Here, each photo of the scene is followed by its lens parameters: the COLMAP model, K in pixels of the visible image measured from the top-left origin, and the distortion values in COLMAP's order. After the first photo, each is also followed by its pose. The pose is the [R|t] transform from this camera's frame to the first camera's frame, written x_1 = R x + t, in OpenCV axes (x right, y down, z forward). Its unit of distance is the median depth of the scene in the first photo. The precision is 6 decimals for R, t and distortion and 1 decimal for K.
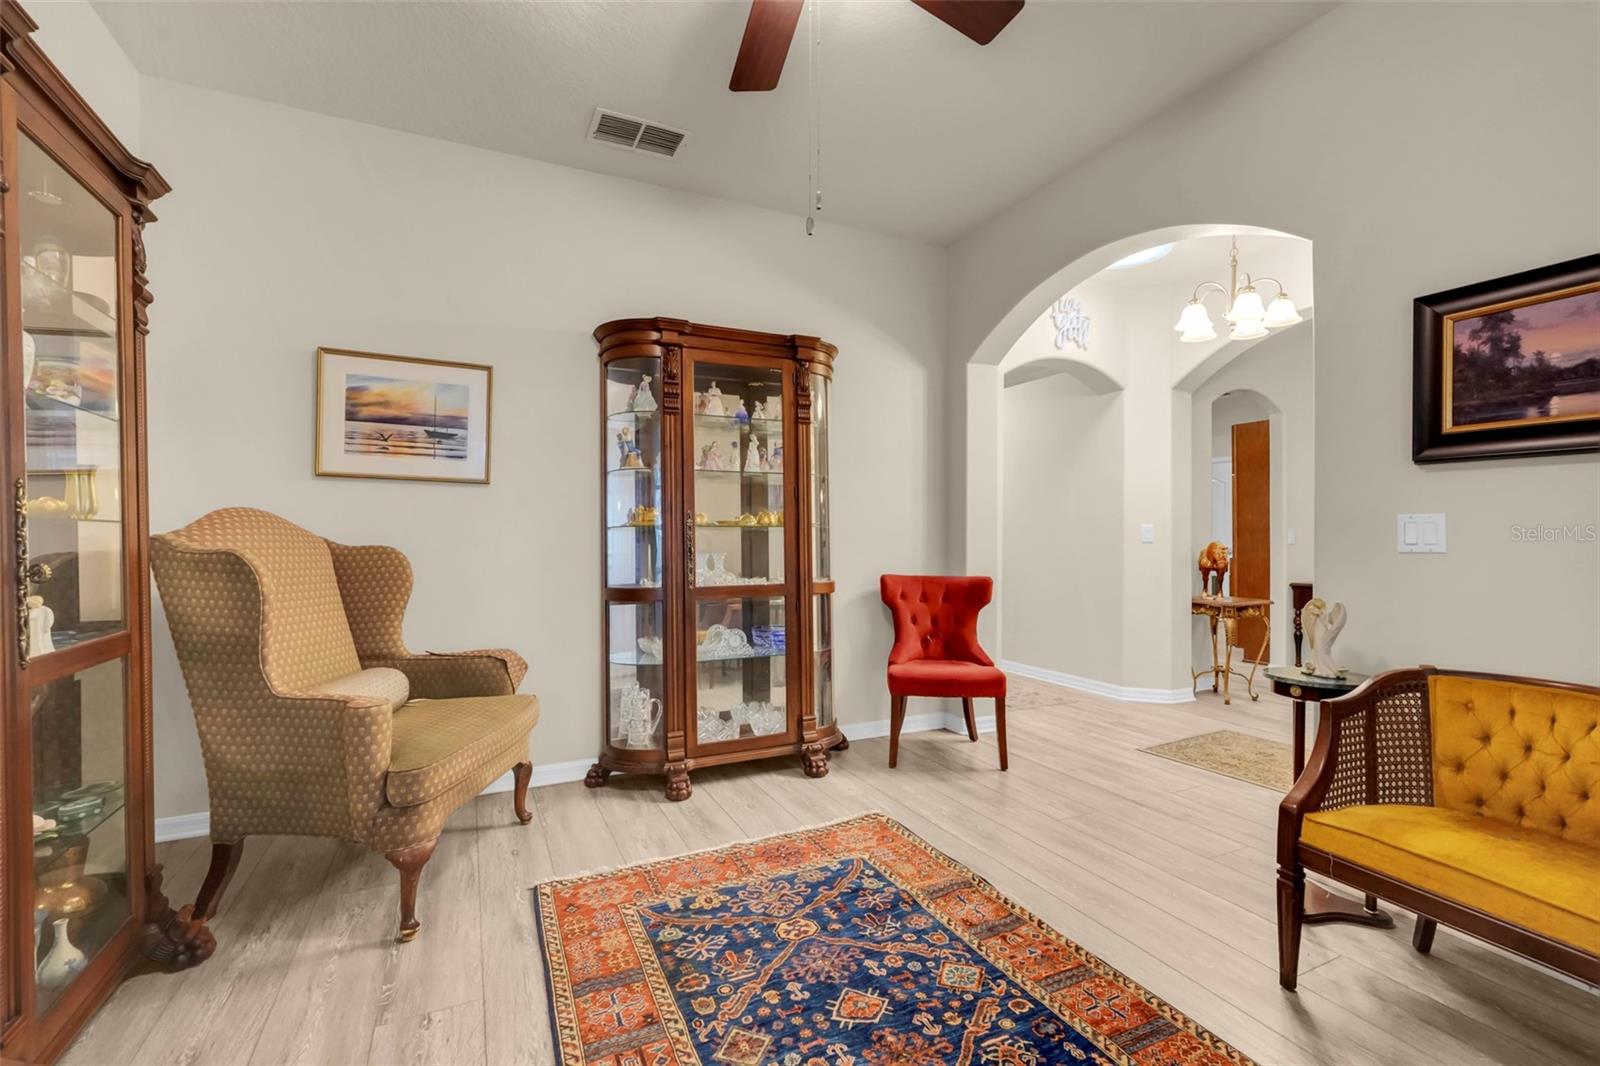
lens RADIAL K [[700.8, 0, 800.7], [0, 700.8, 535.2], [0, 0, 1]] dist [-0.012851, 0.006604]
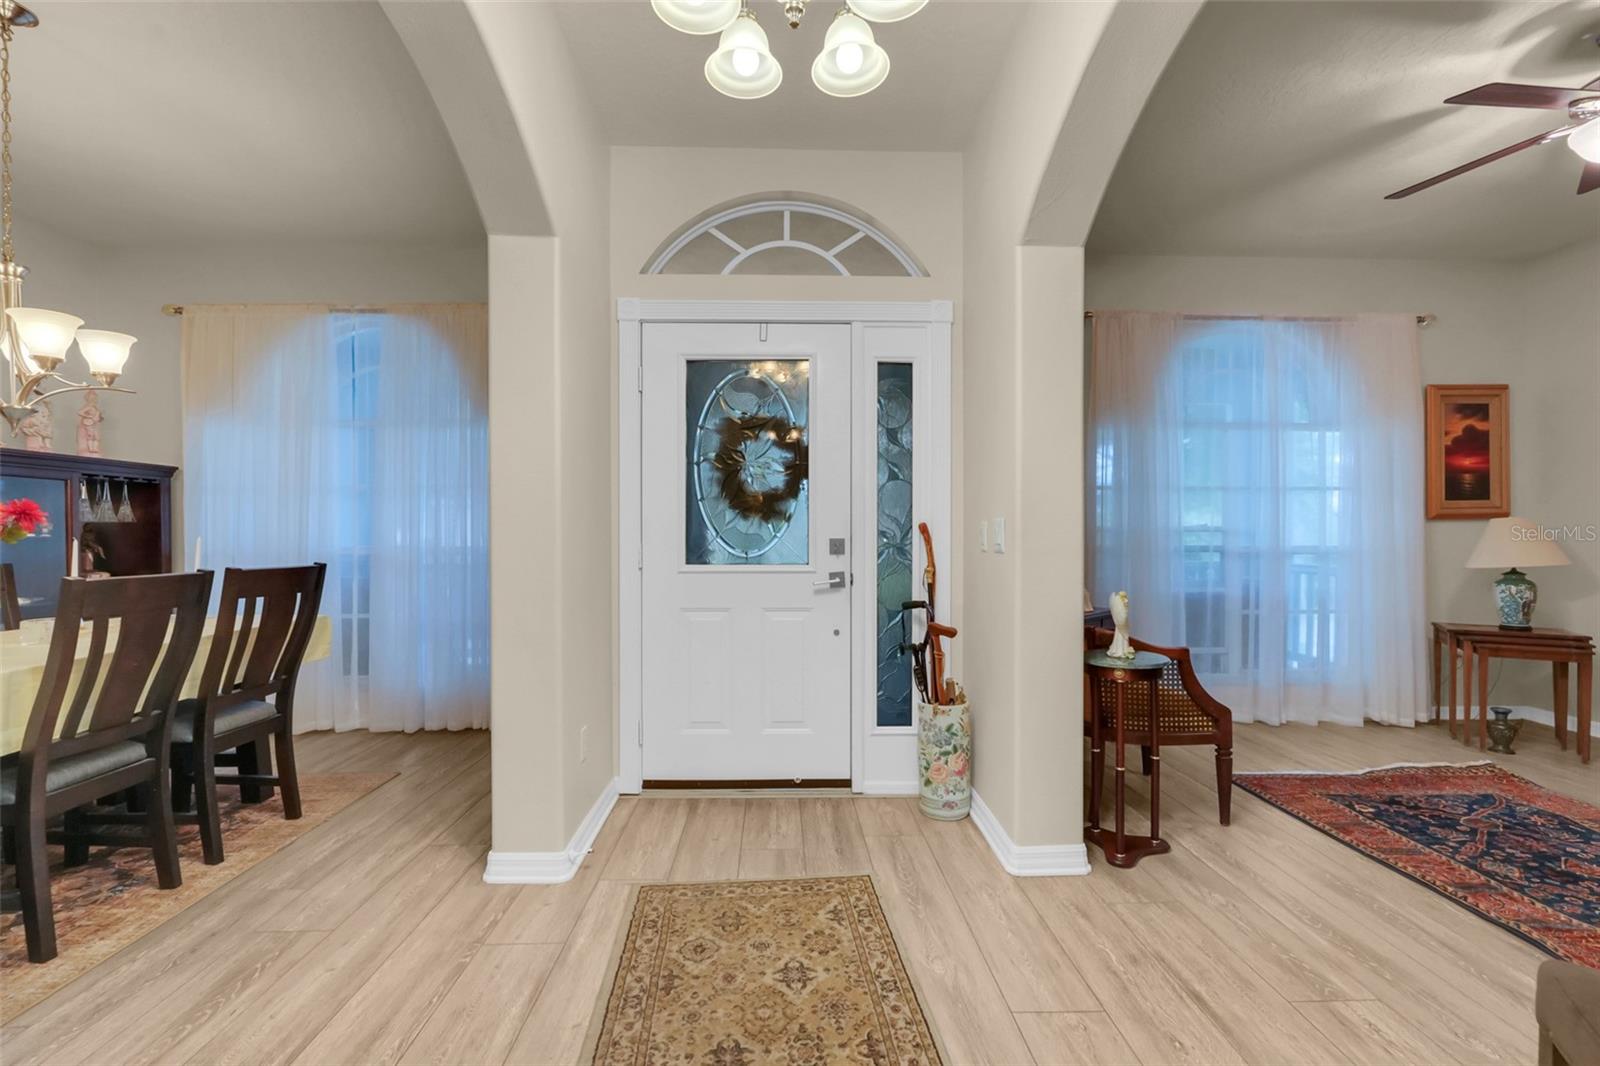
lens RADIAL K [[700.8, 0, 800.7], [0, 700.8, 535.2], [0, 0, 1]] dist [-0.012851, 0.006604]
pose [[-0.914914, -0.002373, 0.403641, 0.825266], [-0.002633, 0.999997, -0.000090, -0.006873], [-0.403639, -0.001145, -0.914917, 2.479095]]
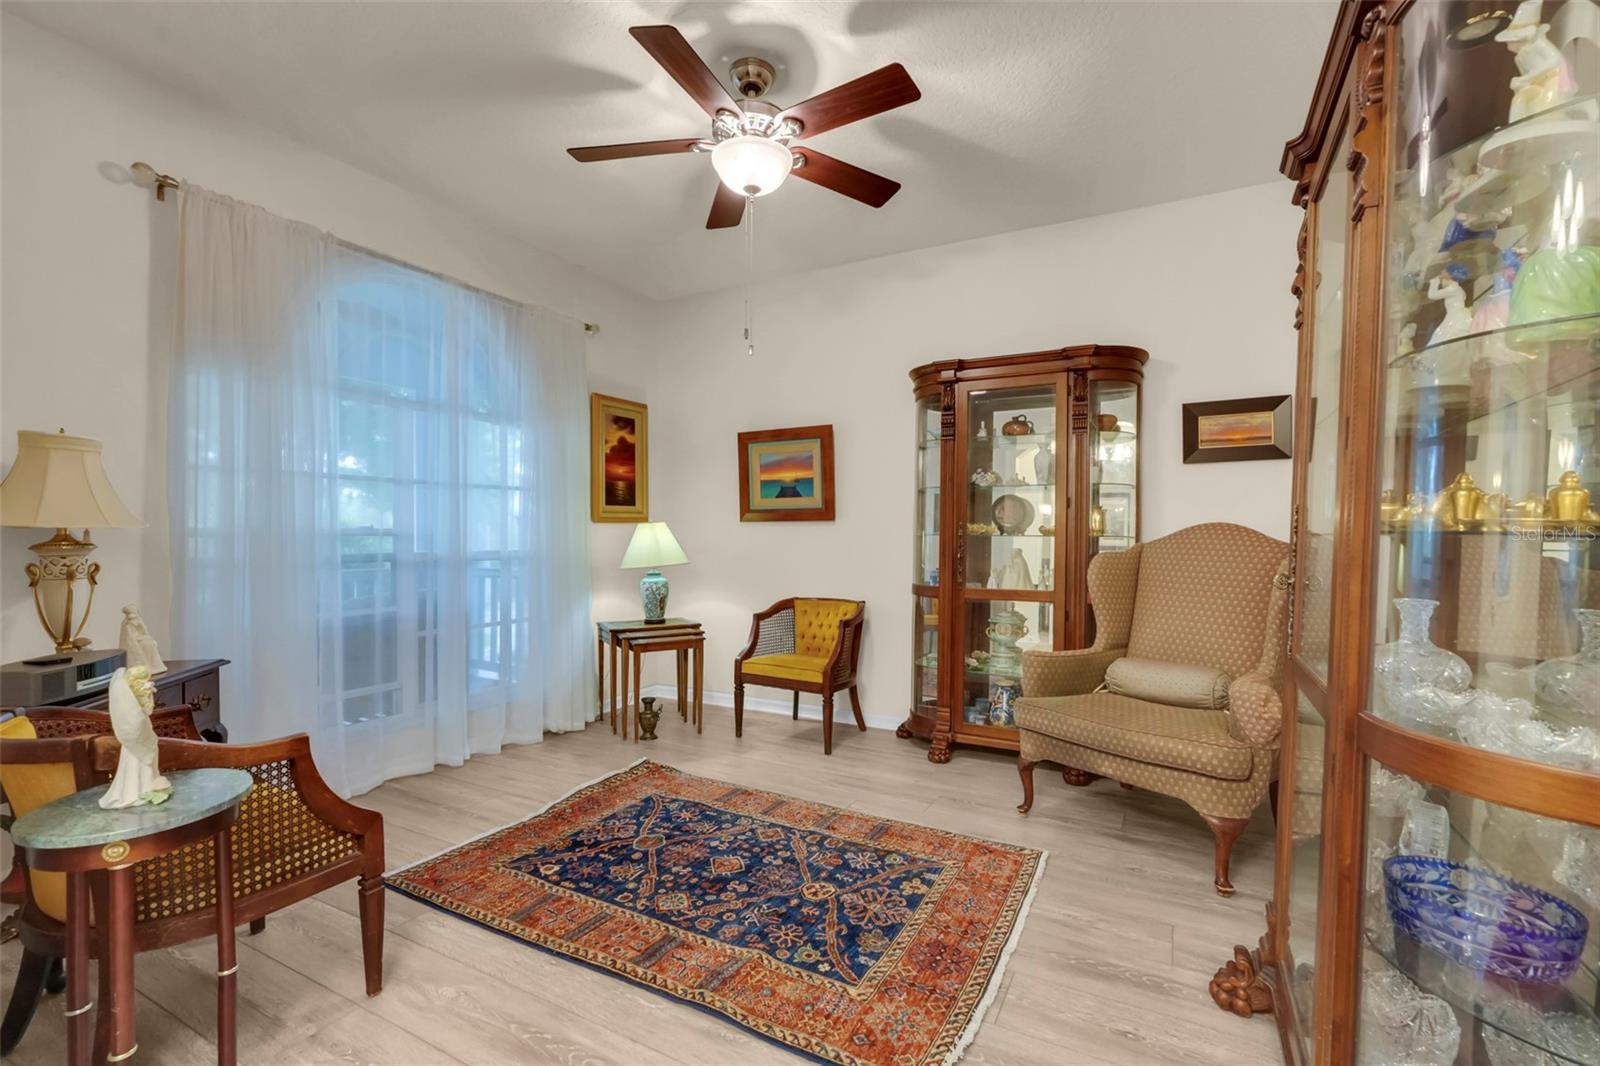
lens RADIAL K [[700.8, 0, 800.7], [0, 700.8, 535.2], [0, 0, 1]] dist [-0.012851, 0.006604]
pose [[-0.809878, 0.000681, -0.586598, 0.692683], [0.001799, 0.999998, -0.001323, -0.018509], [0.586596, -0.002127, -0.809877, 1.915401]]
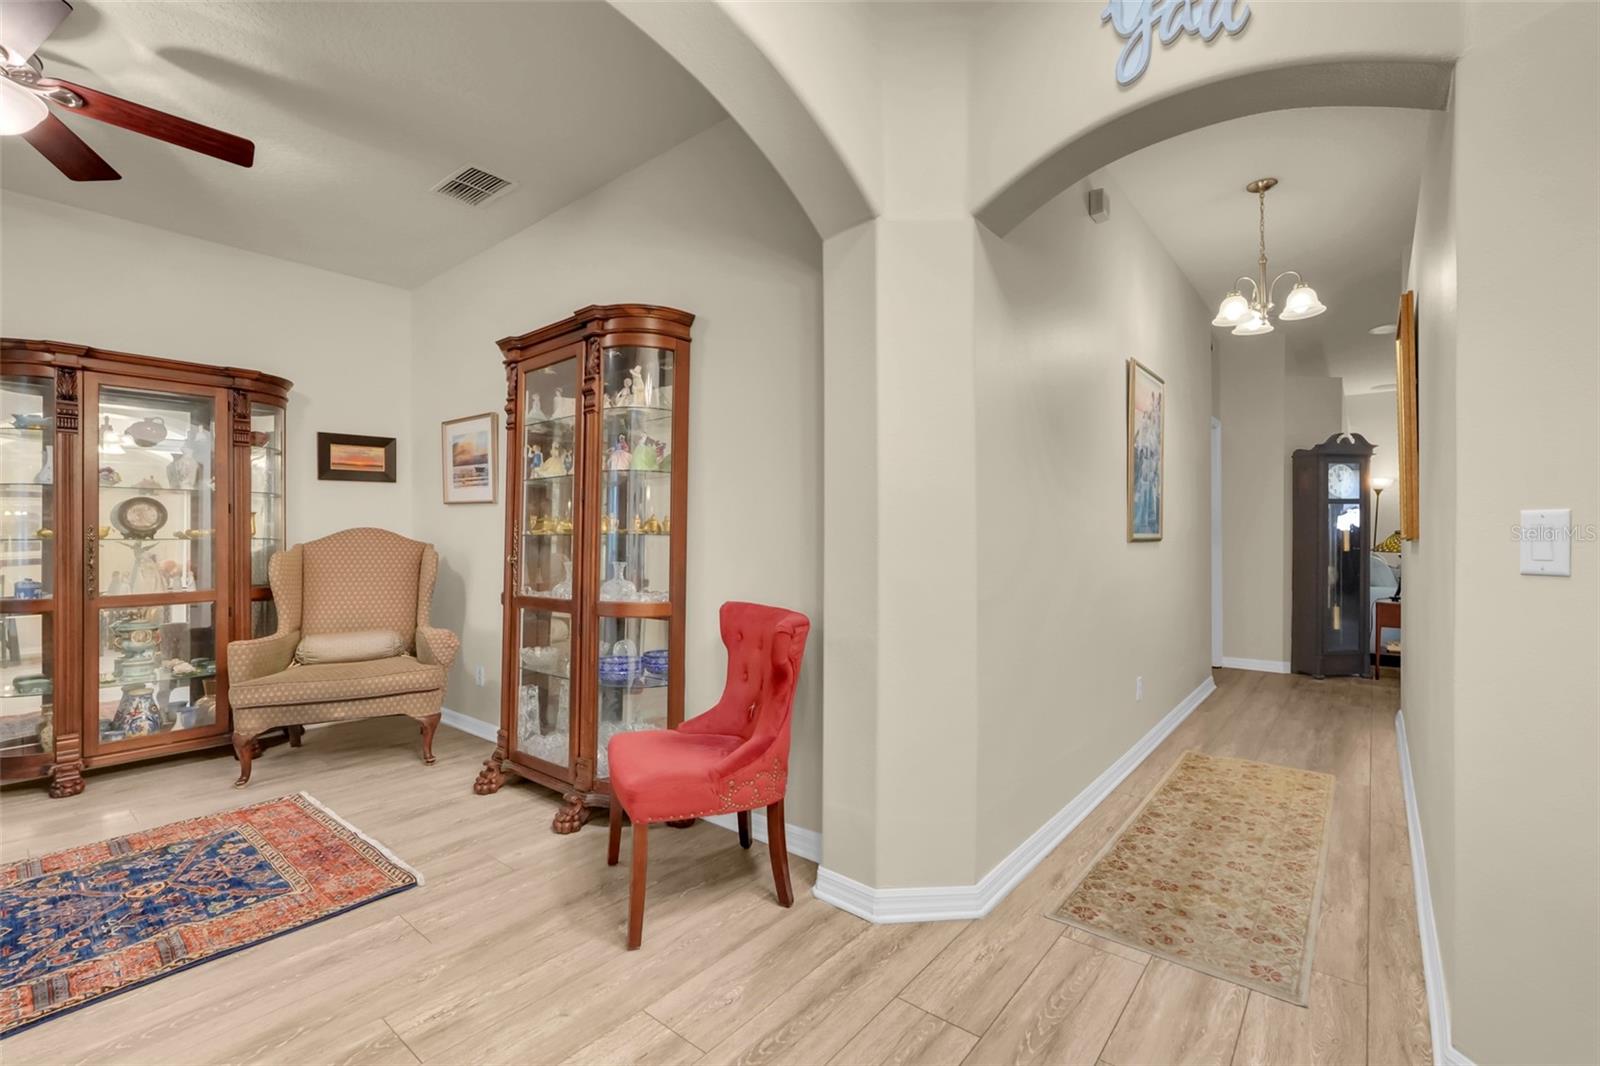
lens RADIAL K [[700.8, 0, 800.7], [0, 700.8, 535.2], [0, 0, 1]] dist [-0.012851, 0.006604]
pose [[0.421608, 0.001051, -0.906778, 1.509130], [0.008640, 0.999949, 0.005176, -0.023924], [0.906737, -0.010017, 0.421577, 1.507385]]
